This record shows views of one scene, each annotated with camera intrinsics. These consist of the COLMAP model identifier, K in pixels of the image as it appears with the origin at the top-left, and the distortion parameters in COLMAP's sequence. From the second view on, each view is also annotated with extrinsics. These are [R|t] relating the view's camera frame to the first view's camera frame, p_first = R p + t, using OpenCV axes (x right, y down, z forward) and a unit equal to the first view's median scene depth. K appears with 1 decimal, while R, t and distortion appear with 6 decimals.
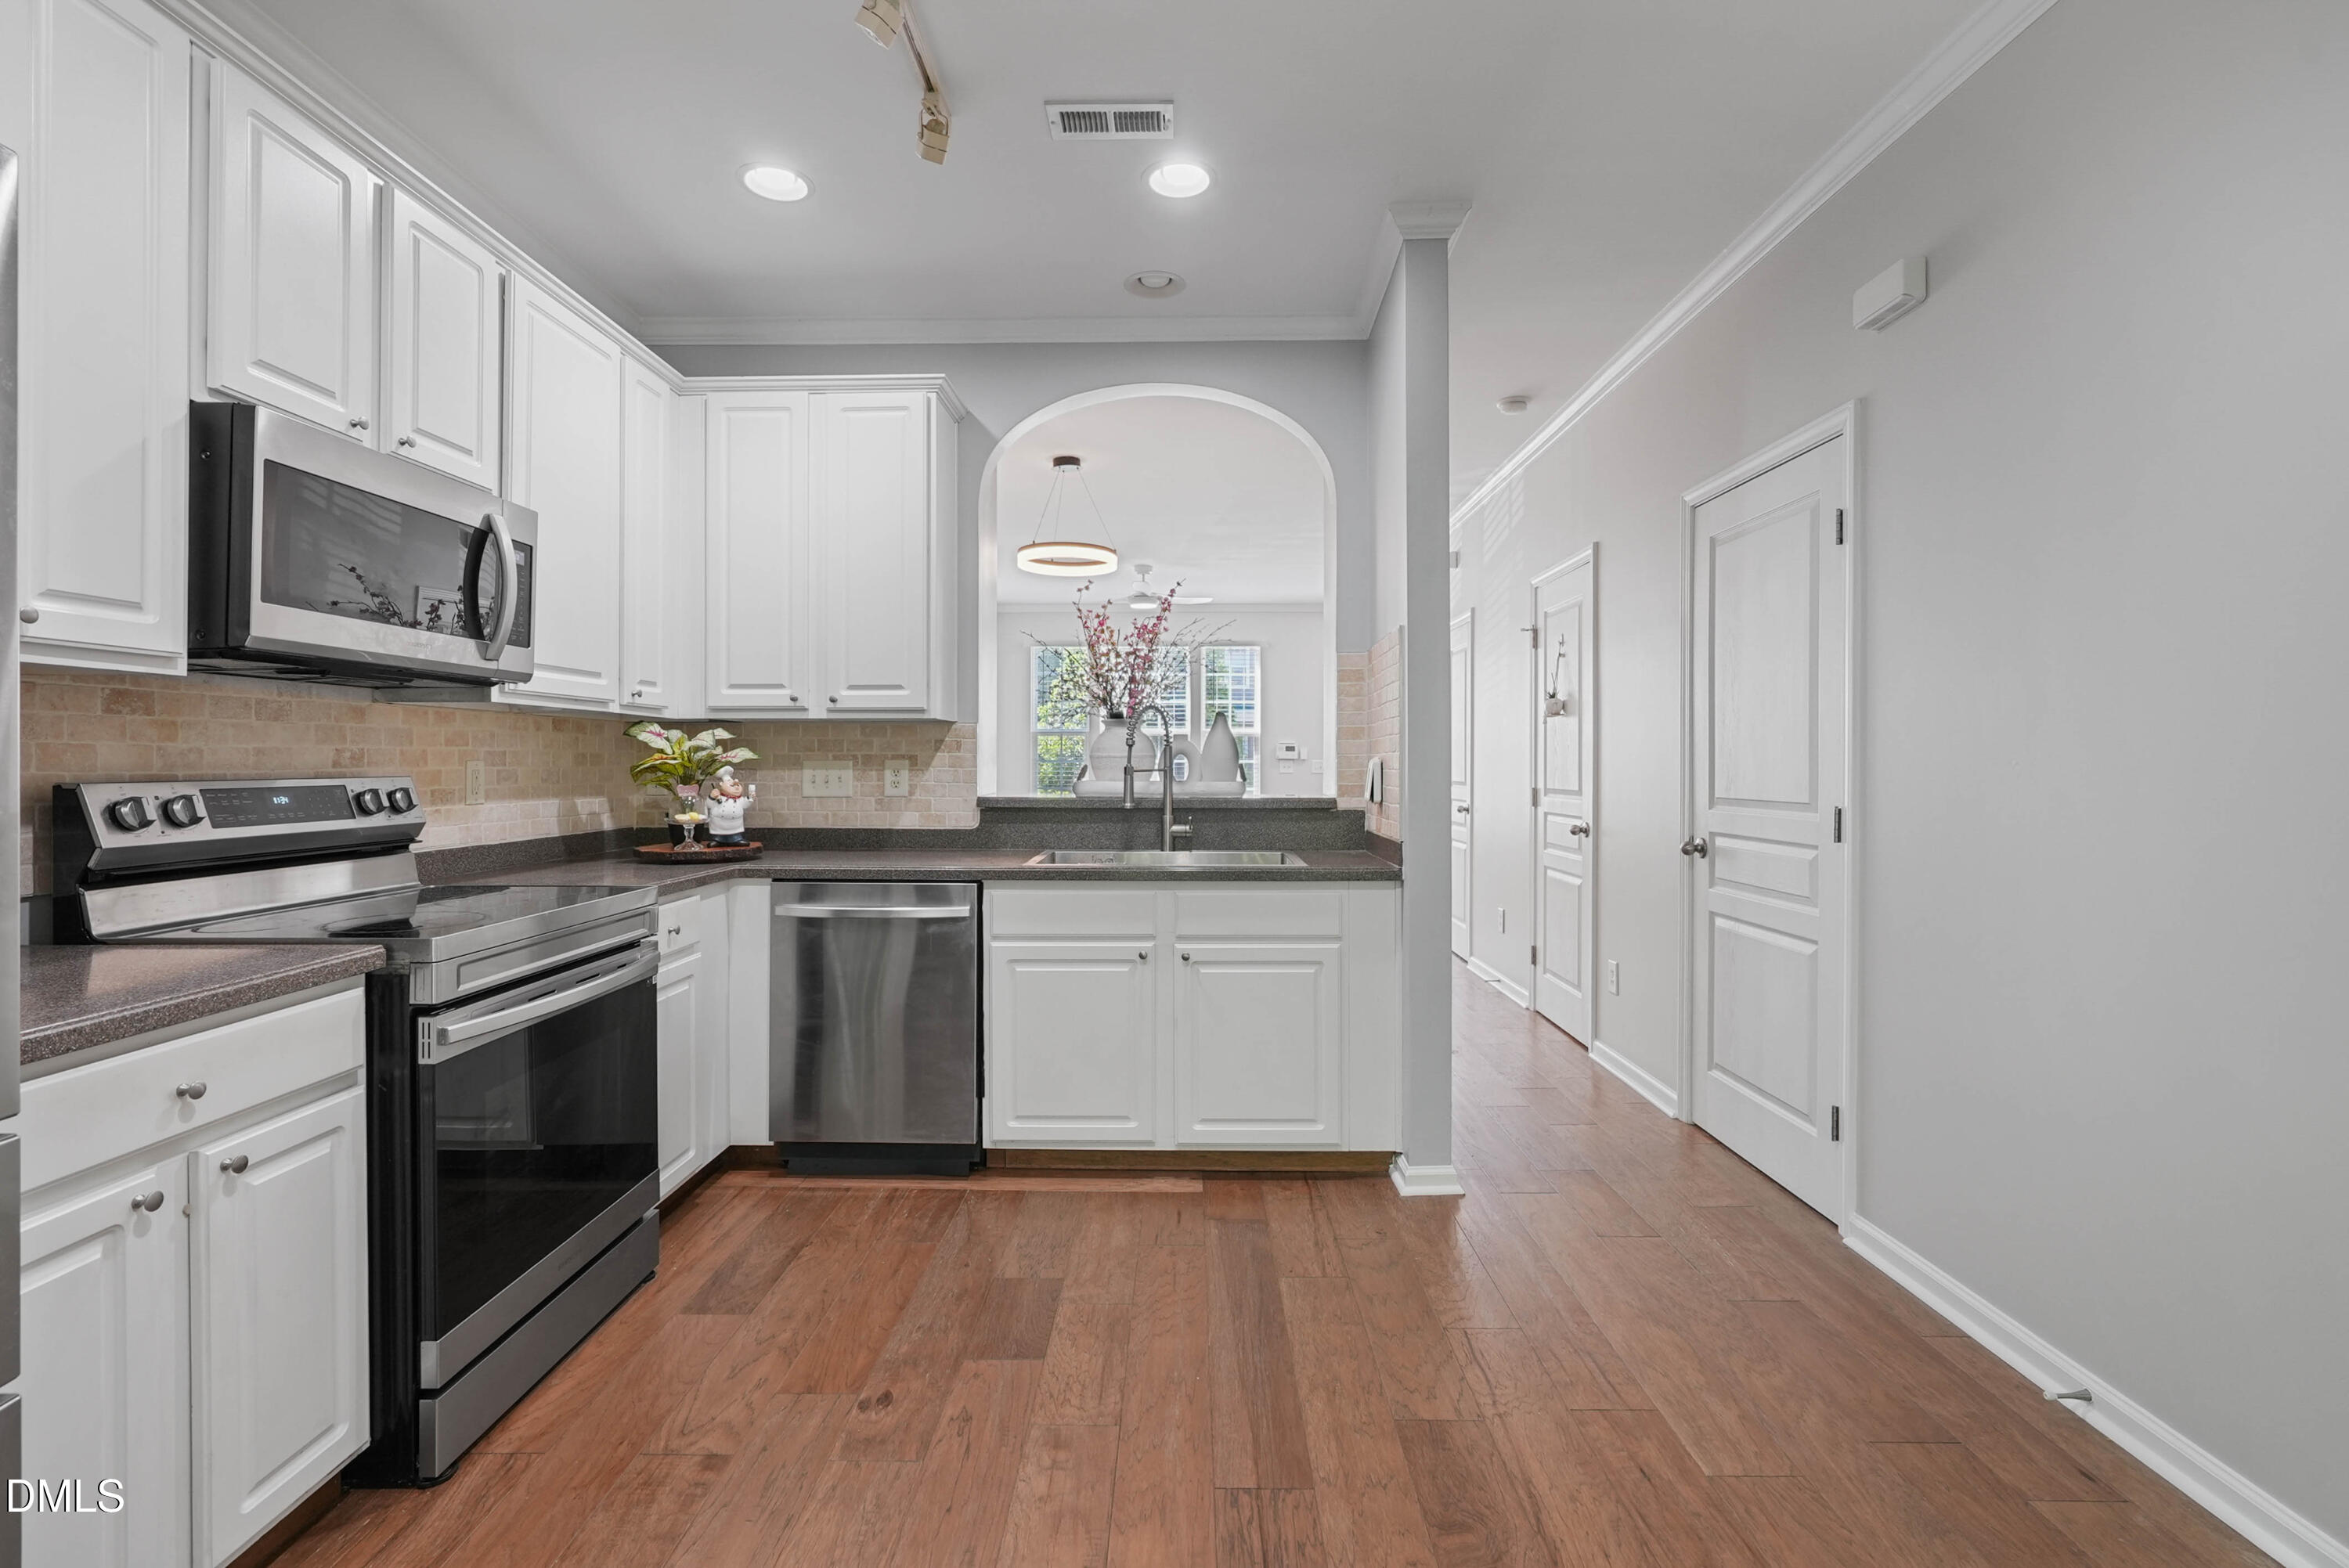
lens RADIAL K [[1071.1, 0, 1171.2], [0, 1071.1, 771.6], [0, 0, 1]] dist [-0.002958, -0.000204]
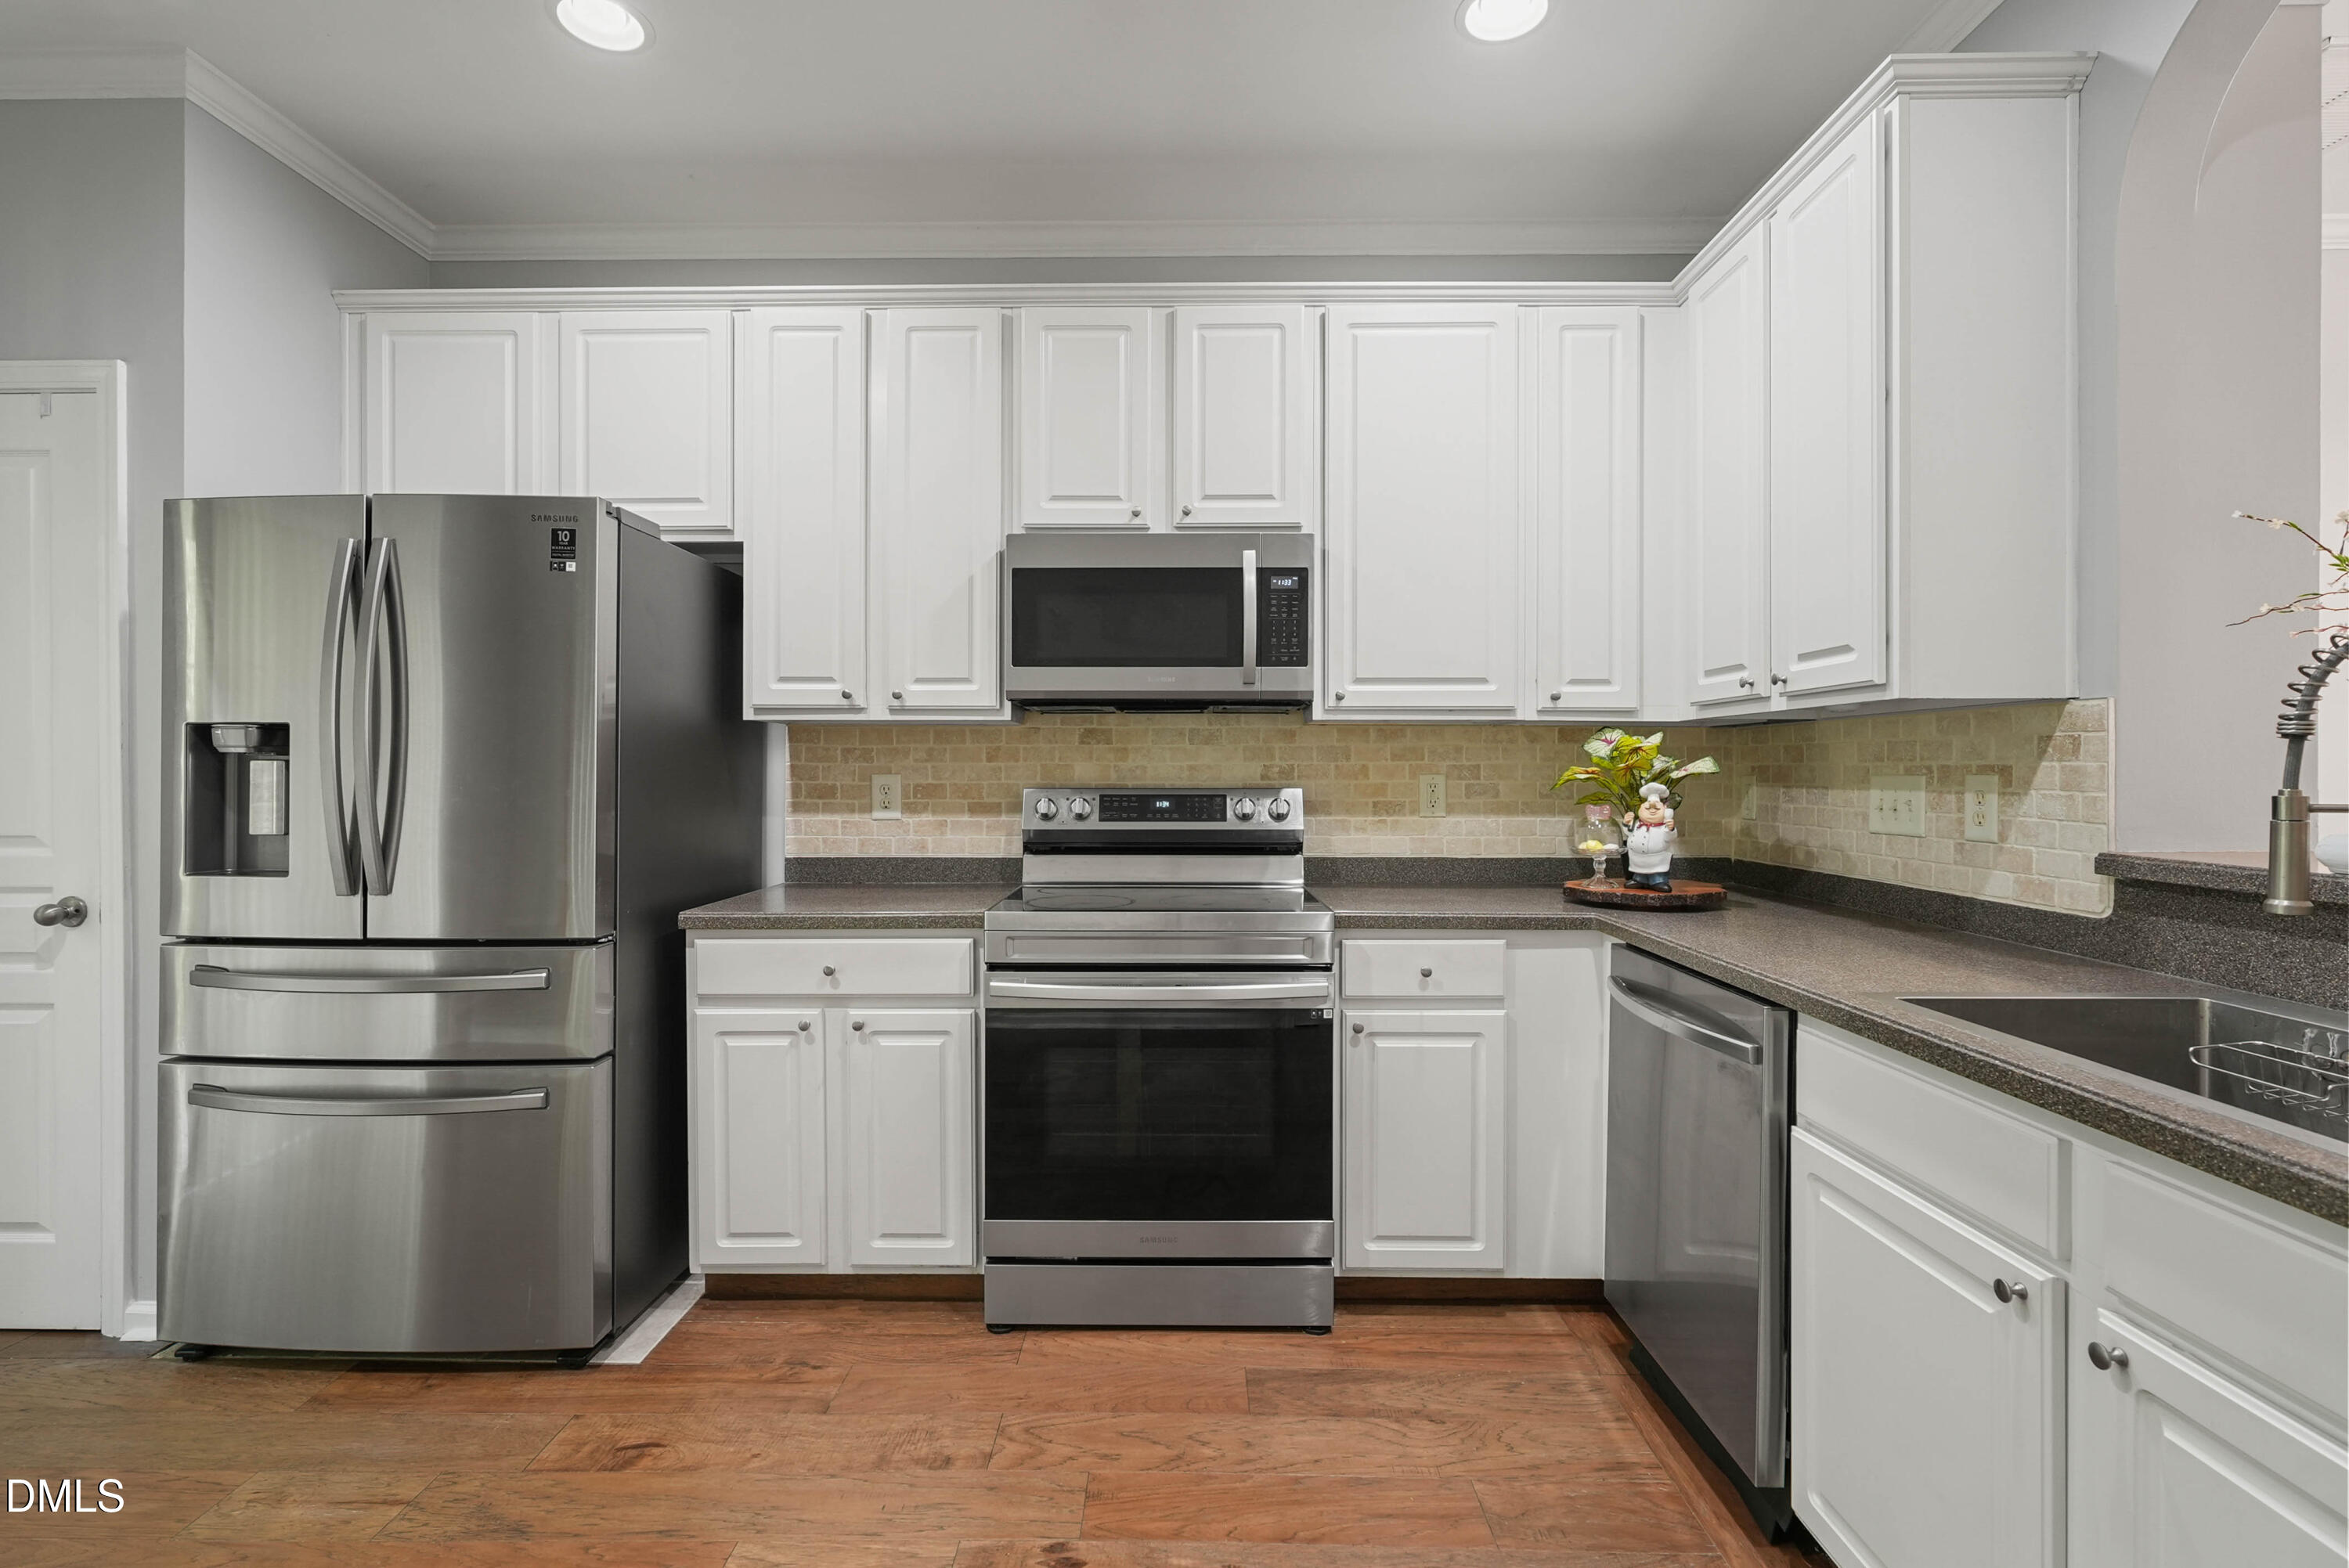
lens RADIAL K [[1071.1, 0, 1171.2], [0, 1071.1, 771.6], [0, 0, 1]] dist [-0.002958, -0.000204]
pose [[-0.005235, 0.001580, -0.999985, 0.346319], [-0.009290, 0.999956, 0.001629, -0.011179], [0.999943, 0.009298, -0.005220, 0.685597]]
